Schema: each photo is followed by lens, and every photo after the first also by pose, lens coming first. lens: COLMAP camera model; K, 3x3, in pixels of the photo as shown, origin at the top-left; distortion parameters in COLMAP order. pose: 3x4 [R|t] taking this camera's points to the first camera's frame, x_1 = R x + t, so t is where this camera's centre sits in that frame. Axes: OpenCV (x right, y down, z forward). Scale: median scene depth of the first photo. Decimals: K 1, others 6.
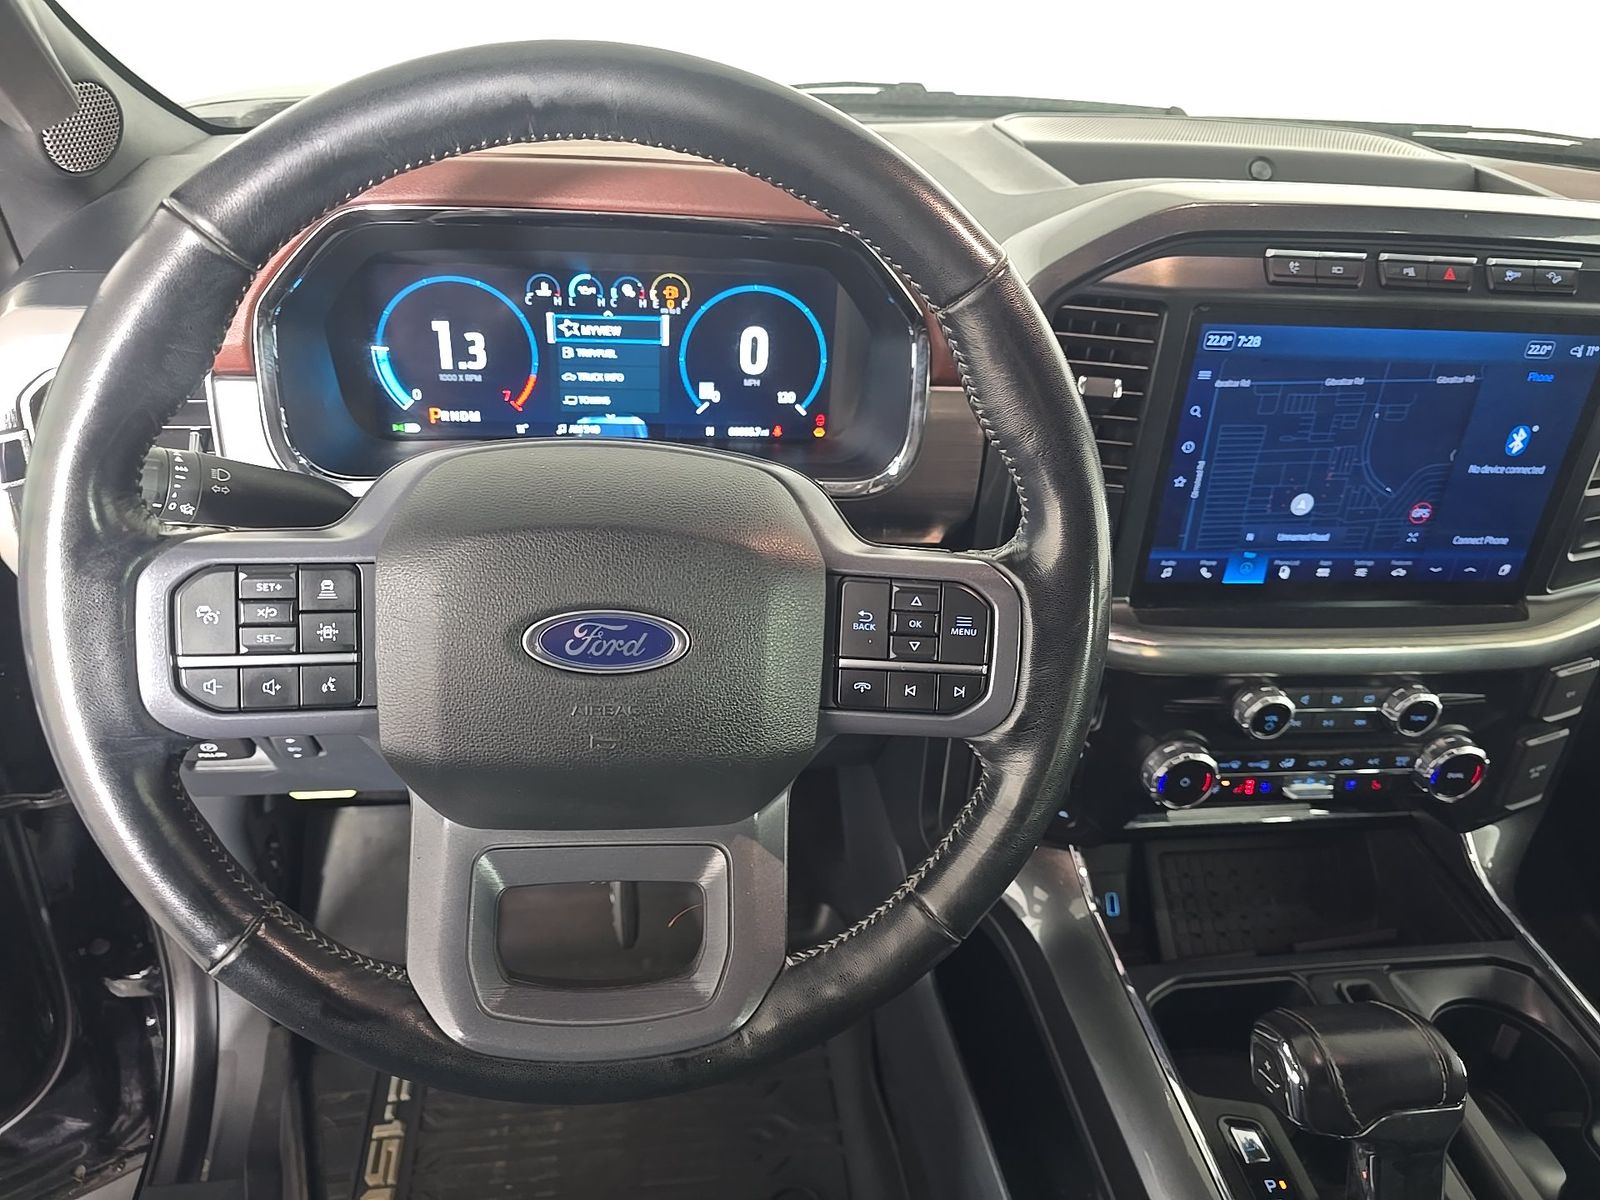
lens RADIAL K [[1081.6, 0, 811.4], [0, 1081.6, 594.1], [0, 0, 1]] dist [0.032252, -0.032677]
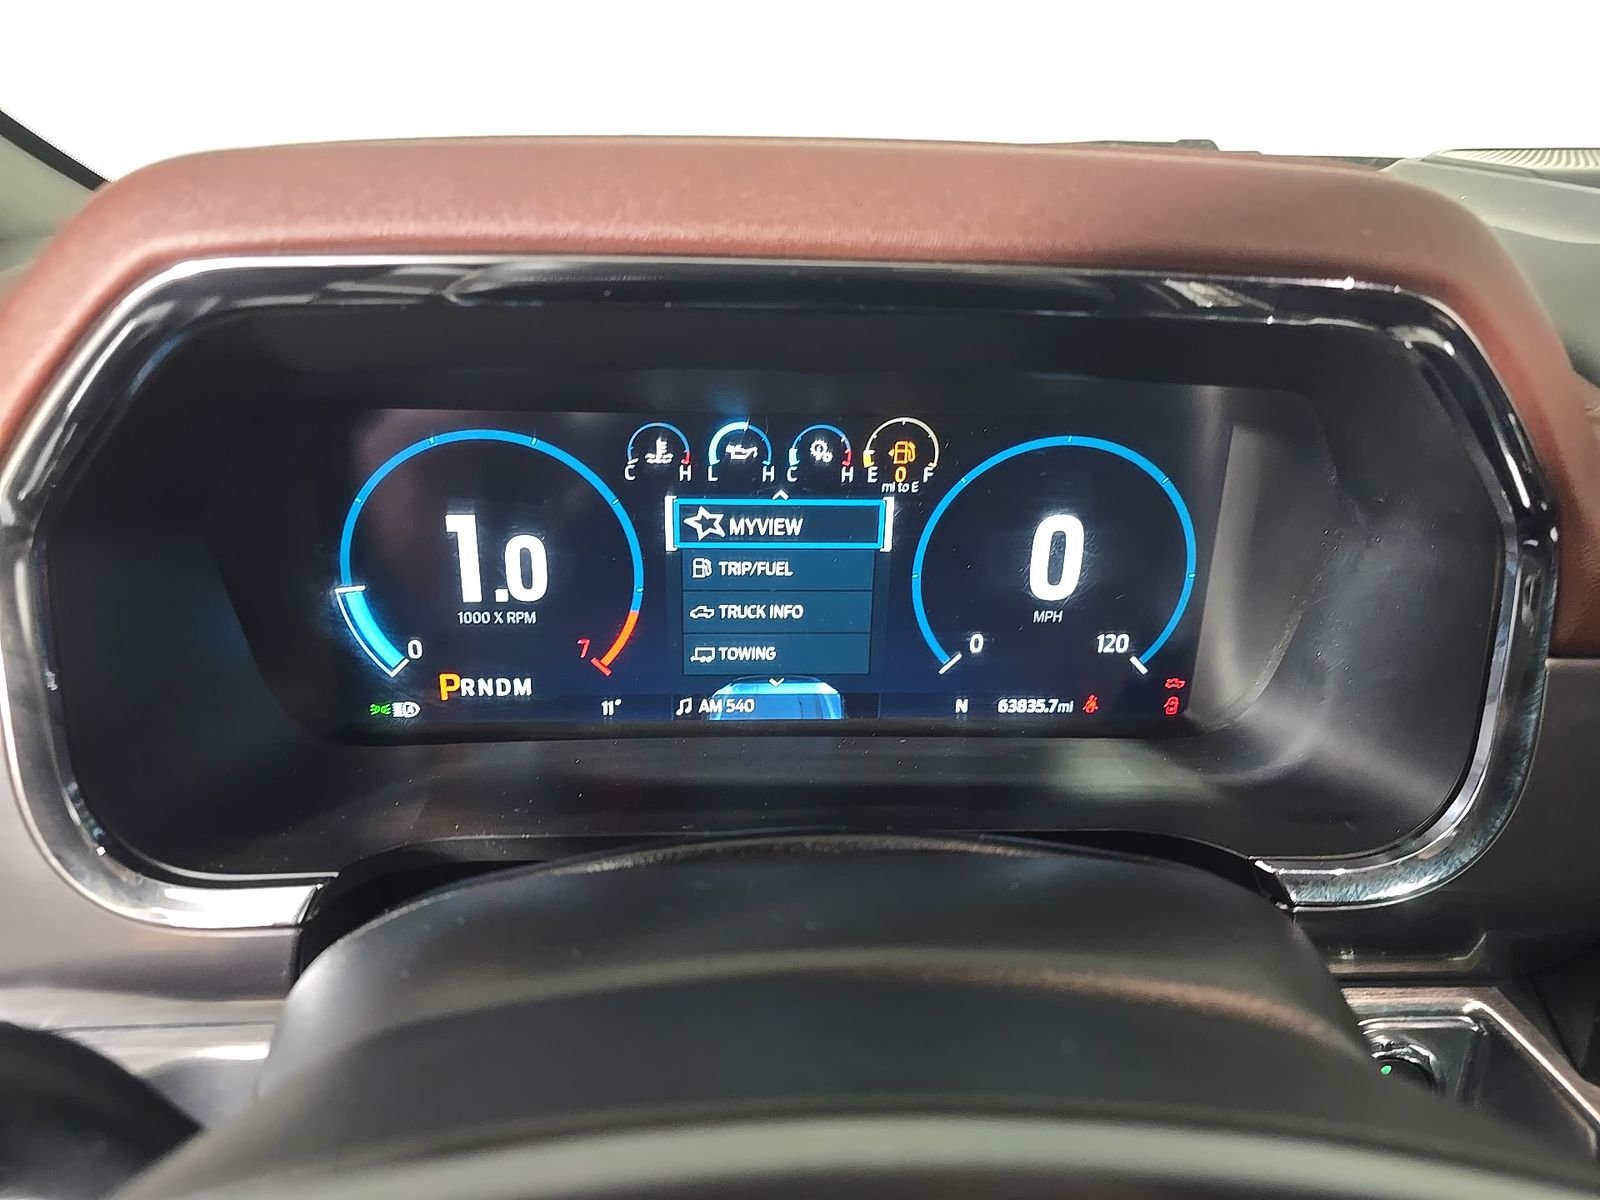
lens RADIAL K [[1081.6, 0, 815.2], [0, 1081.6, 592.7], [0, 0, 1]] dist [0.032252, -0.032677]
pose [[0.998213, -0.006892, -0.059354, -0.140953], [0.000174, 0.993657, -0.112457, -0.154582], [0.059752, 0.112246, 0.991882, 0.496214]]
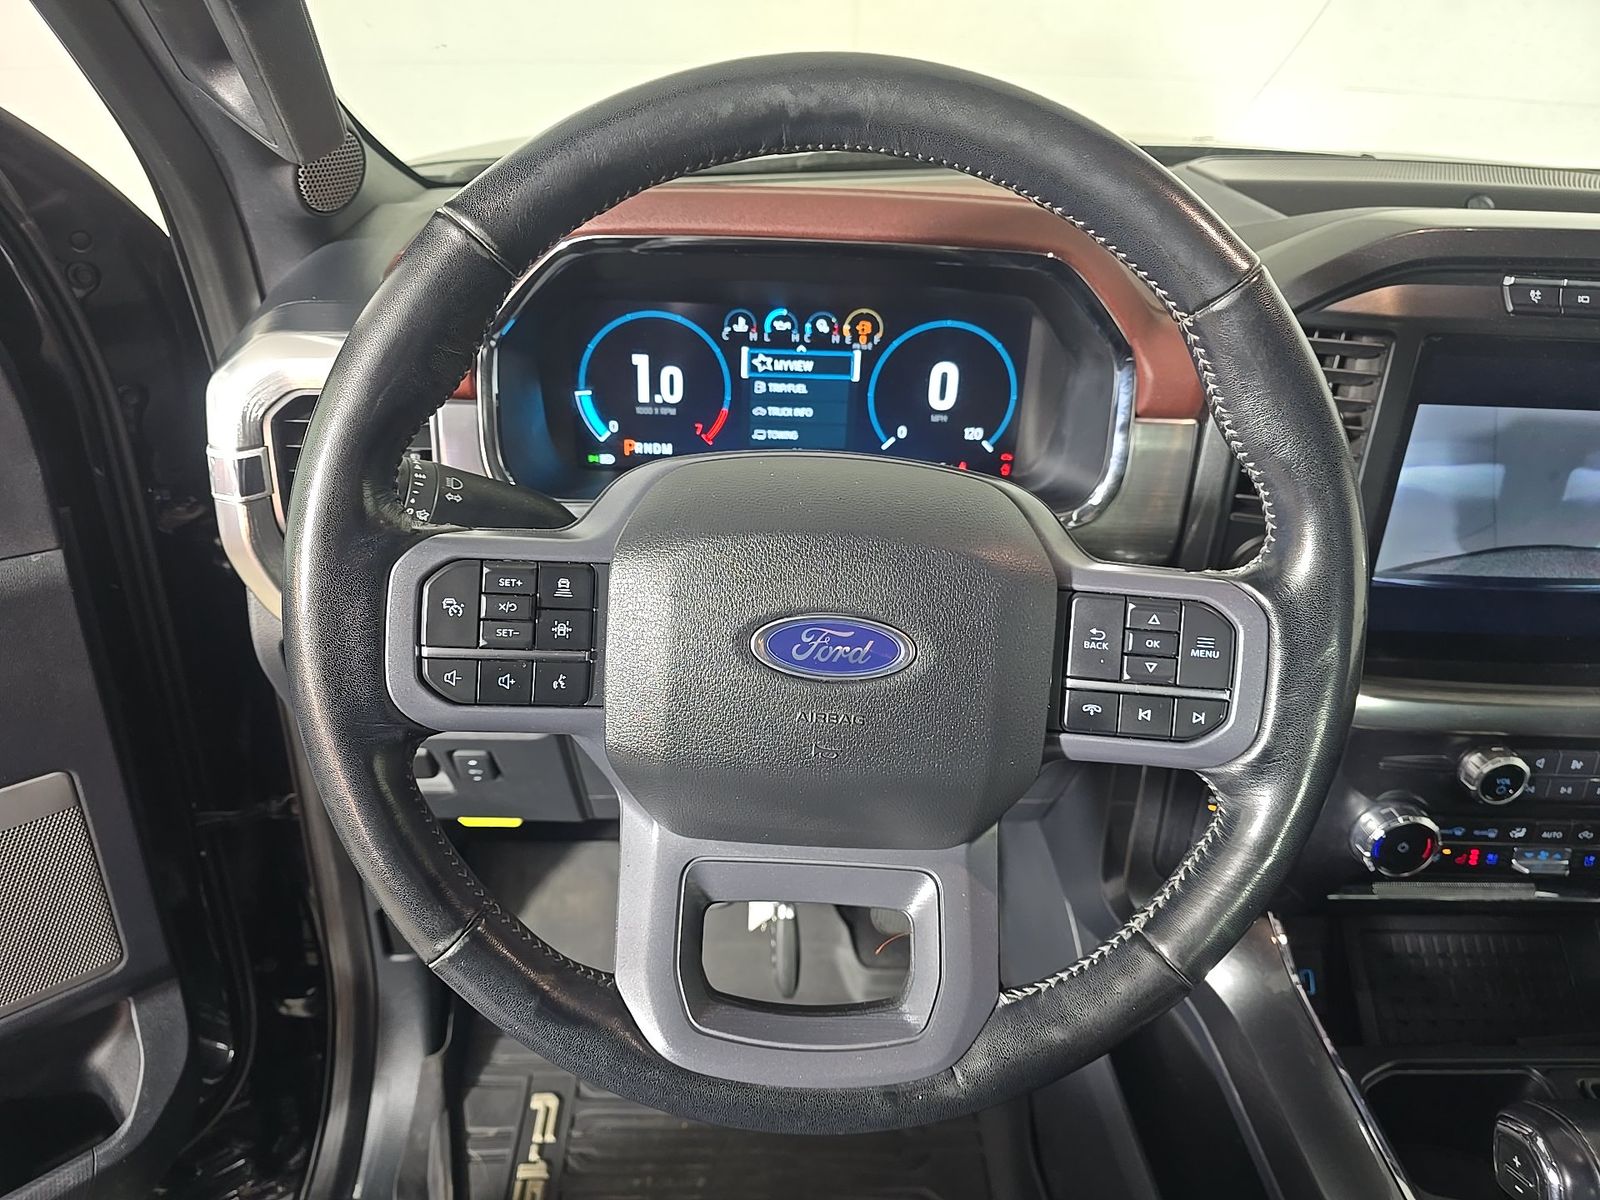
lens RADIAL K [[1081.6, 0, 810.7], [0, 1081.6, 596.1], [0, 0, 1]] dist [0.032252, -0.032677]
pose [[0.993867, 0.027012, -0.107230, -0.064038], [-0.034015, 0.997369, -0.064023, 0.036405], [0.105218, 0.067278, 0.992171, 0.012269]]
